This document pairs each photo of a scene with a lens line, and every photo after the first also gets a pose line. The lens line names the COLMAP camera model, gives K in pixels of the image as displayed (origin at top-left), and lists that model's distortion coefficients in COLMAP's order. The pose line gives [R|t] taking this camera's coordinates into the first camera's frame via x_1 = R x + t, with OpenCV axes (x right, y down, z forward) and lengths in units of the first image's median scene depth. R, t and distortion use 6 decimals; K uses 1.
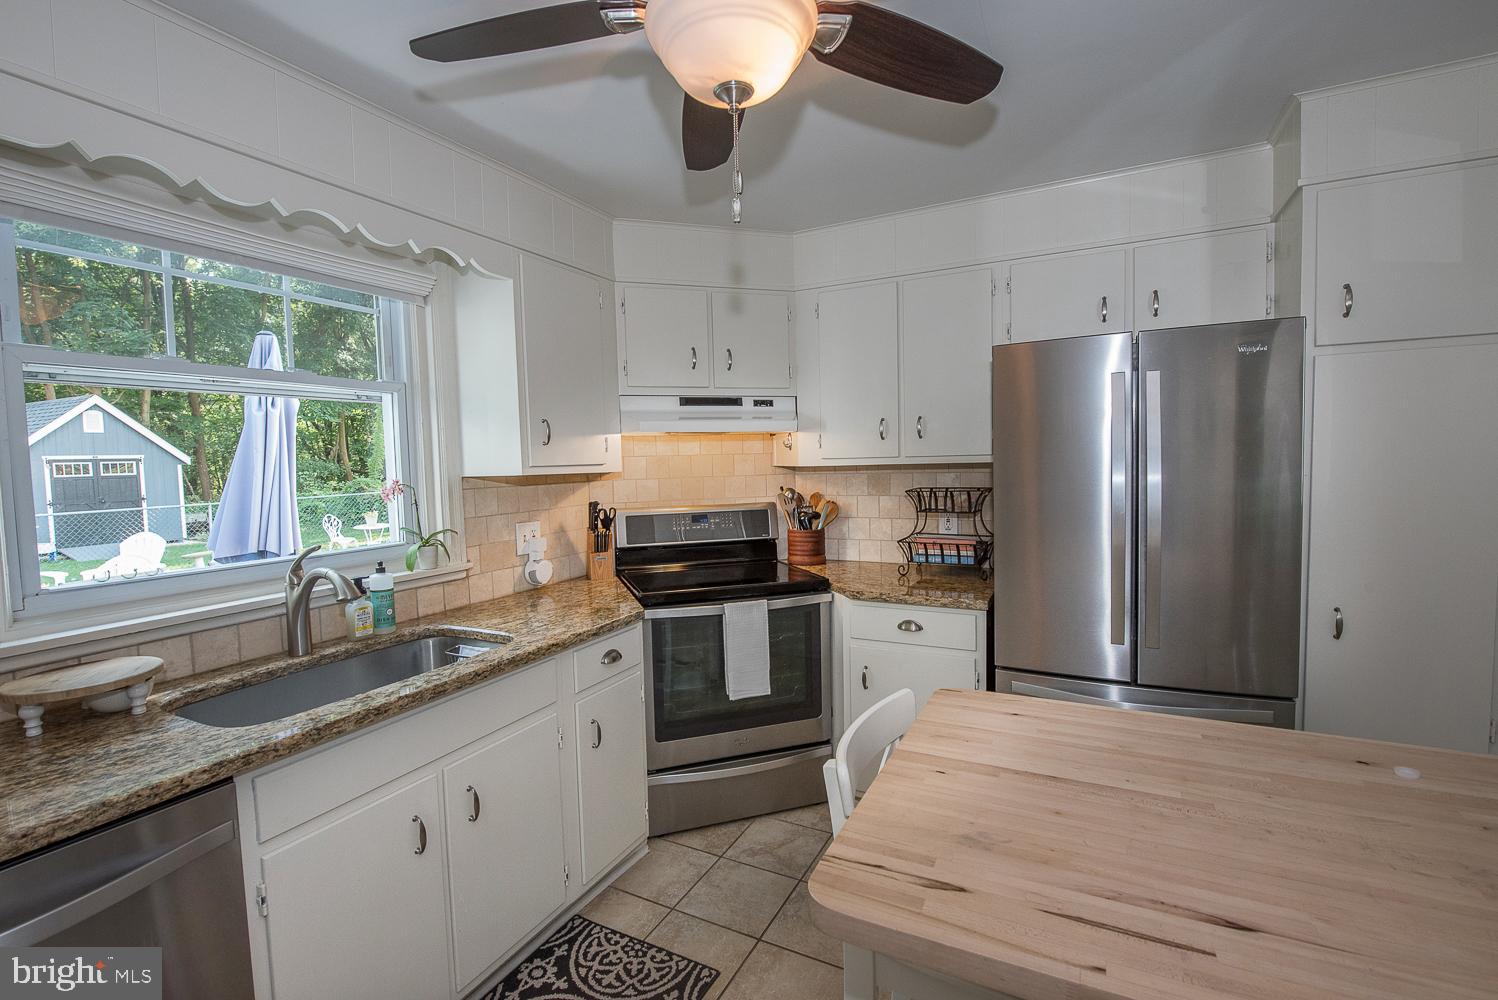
lens RADIAL K [[664.8, 0, 749.0], [0, 664.8, 500.0], [0, 0, 1]] dist [-0.006433, -0.005344]
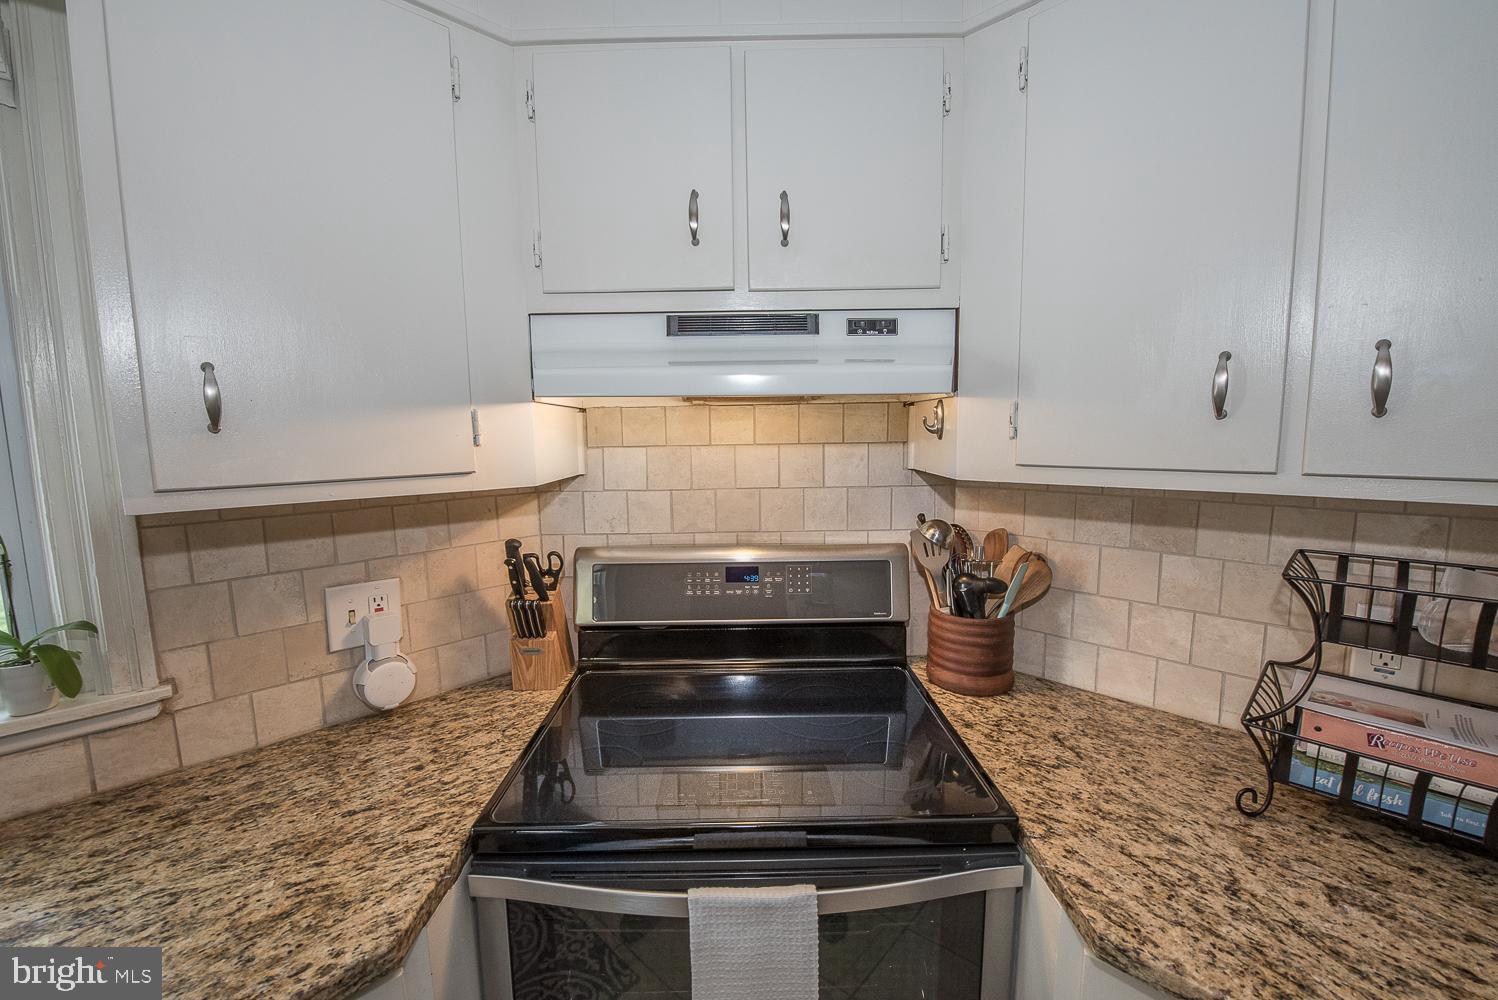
lens RADIAL K [[598.2, 0, 749.0], [0, 598.2, 500.0], [0, 0, 1]] dist [-0.014482, -0.000138]
pose [[0.950058, 0.046663, -0.308565, 0.072169], [-0.027733, 0.997470, 0.065453, -0.062145], [0.310838, -0.053627, 0.948949, 0.639551]]
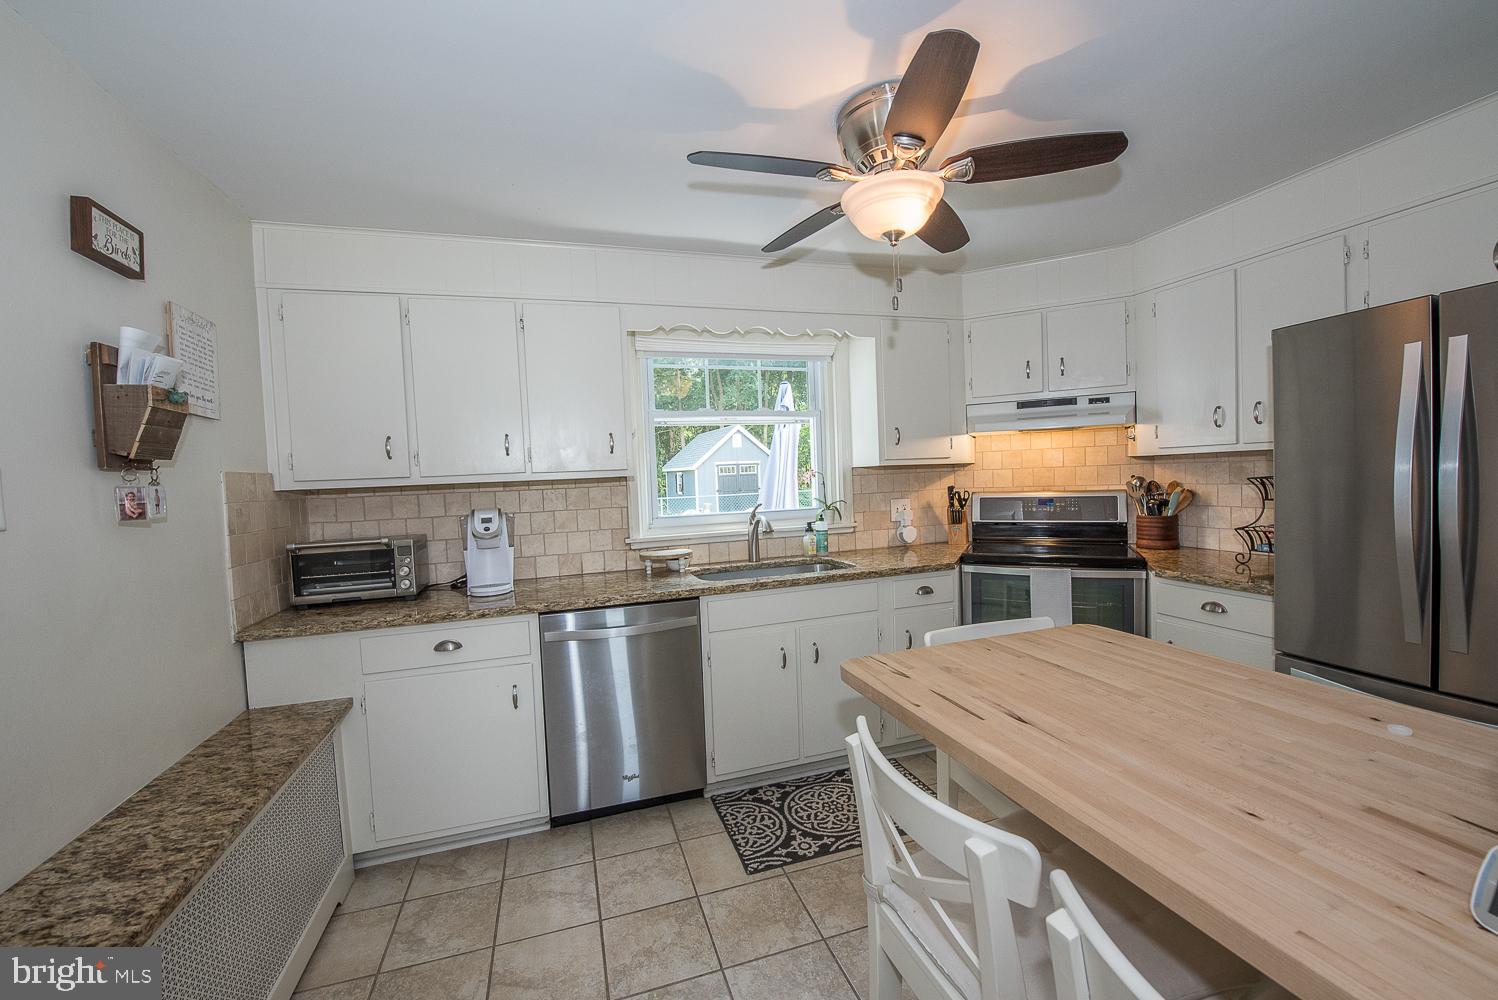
lens RADIAL K [[598.2, 0, 749.0], [0, 598.2, 500.0], [0, 0, 1]] dist [-0.014482, -0.000138]
pose [[0.708081, 0.026070, -0.705650, 0.332011], [-0.021465, 0.999651, 0.015393, 0.021282], [0.705805, 0.004247, 0.708393, -0.141853]]
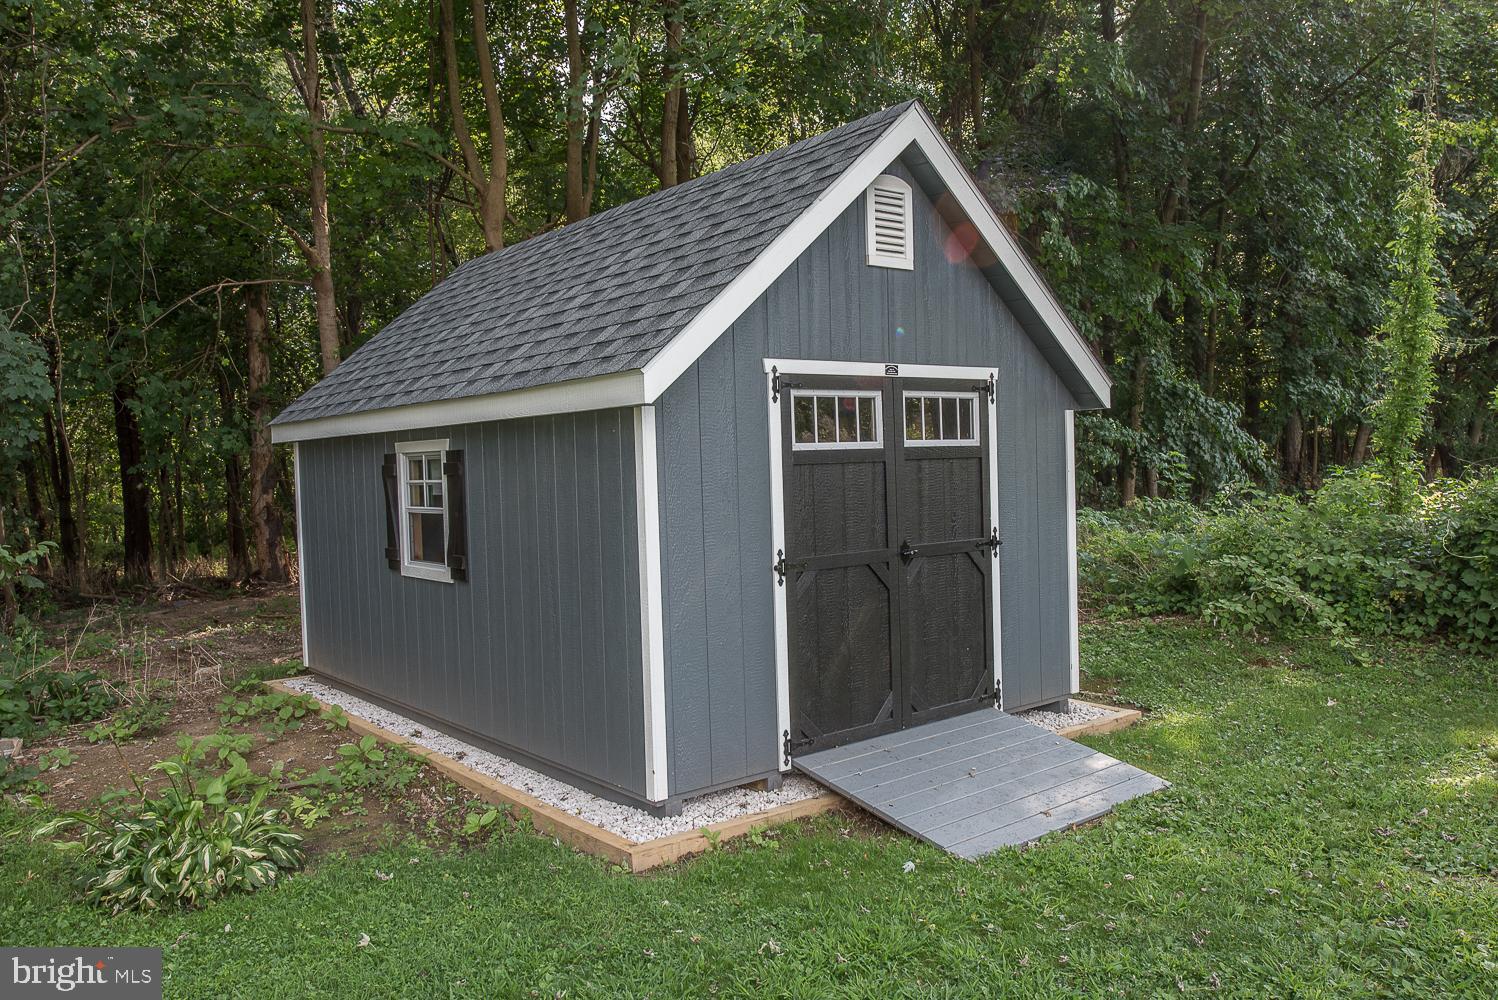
lens RADIAL K [[1099.1, 0, 749.0], [0, 1099.1, 500.0], [0, 0, 1]] dist [-0.000433, -0.000068]
pose [[0.917049, 0.011364, -0.398612, -3.797192], [-0.018387, 0.999736, -0.013799, -0.046037], [0.398350, 0.019984, 0.917016, 2.615951]]
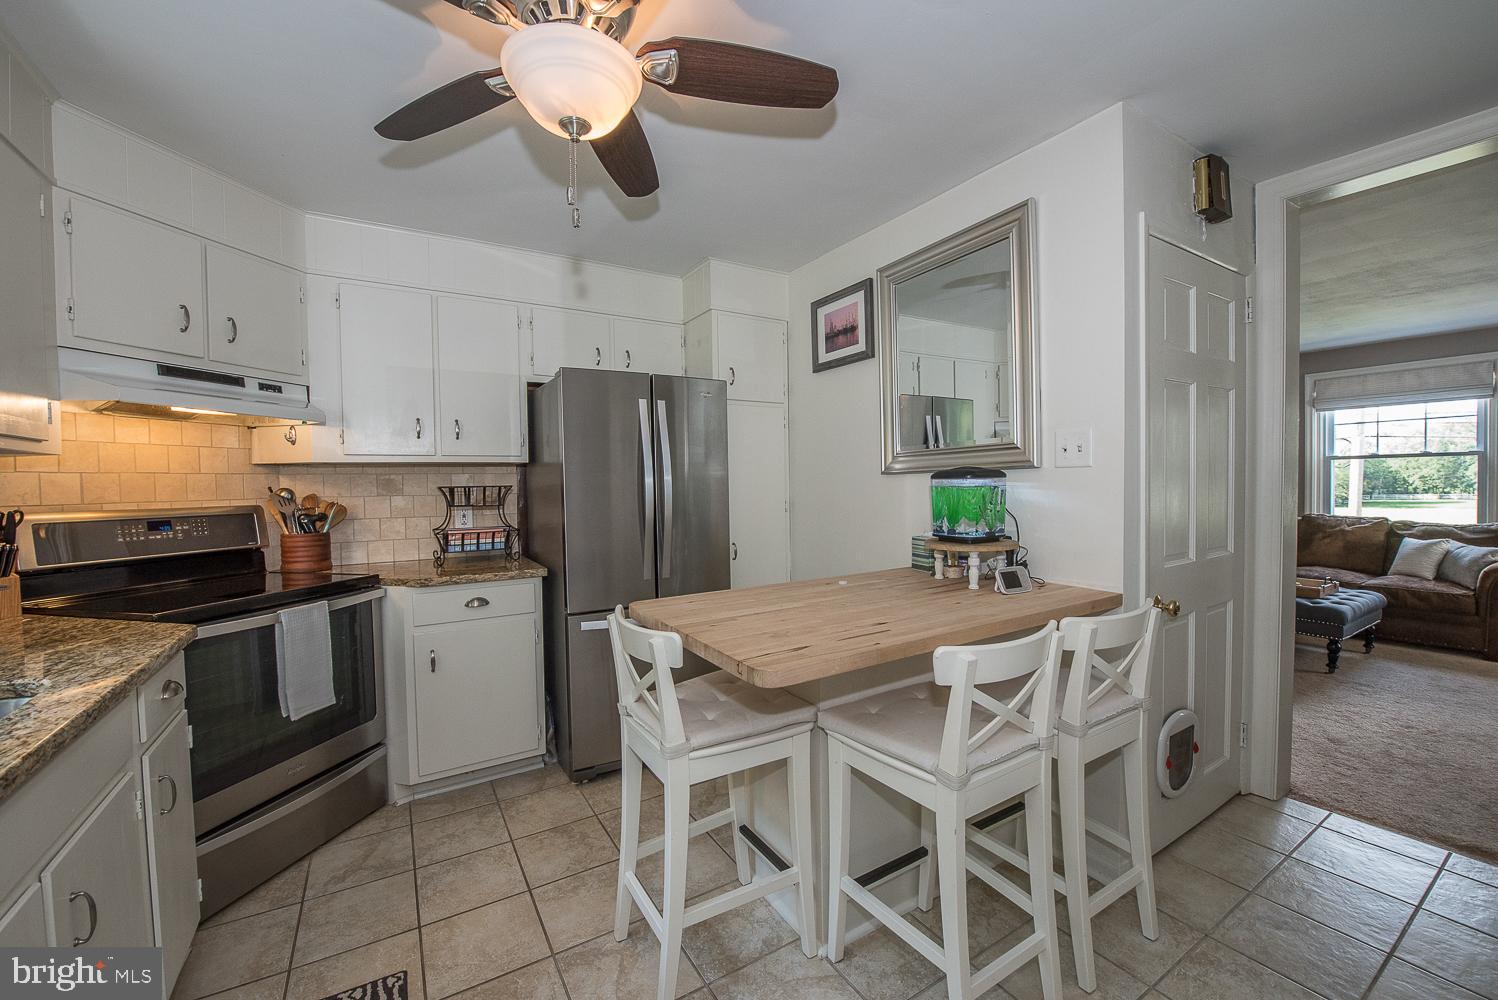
lens RADIAL K [[598.2, 0, 749.0], [0, 598.2, 500.0], [0, 0, 1]] dist [-0.014482, -0.000138]
pose [[0.514816, -0.008552, 0.857258, -0.338529], [0.055398, 0.998192, -0.023311, 0.057496], [-0.855509, 0.059491, 0.514359, 0.068553]]
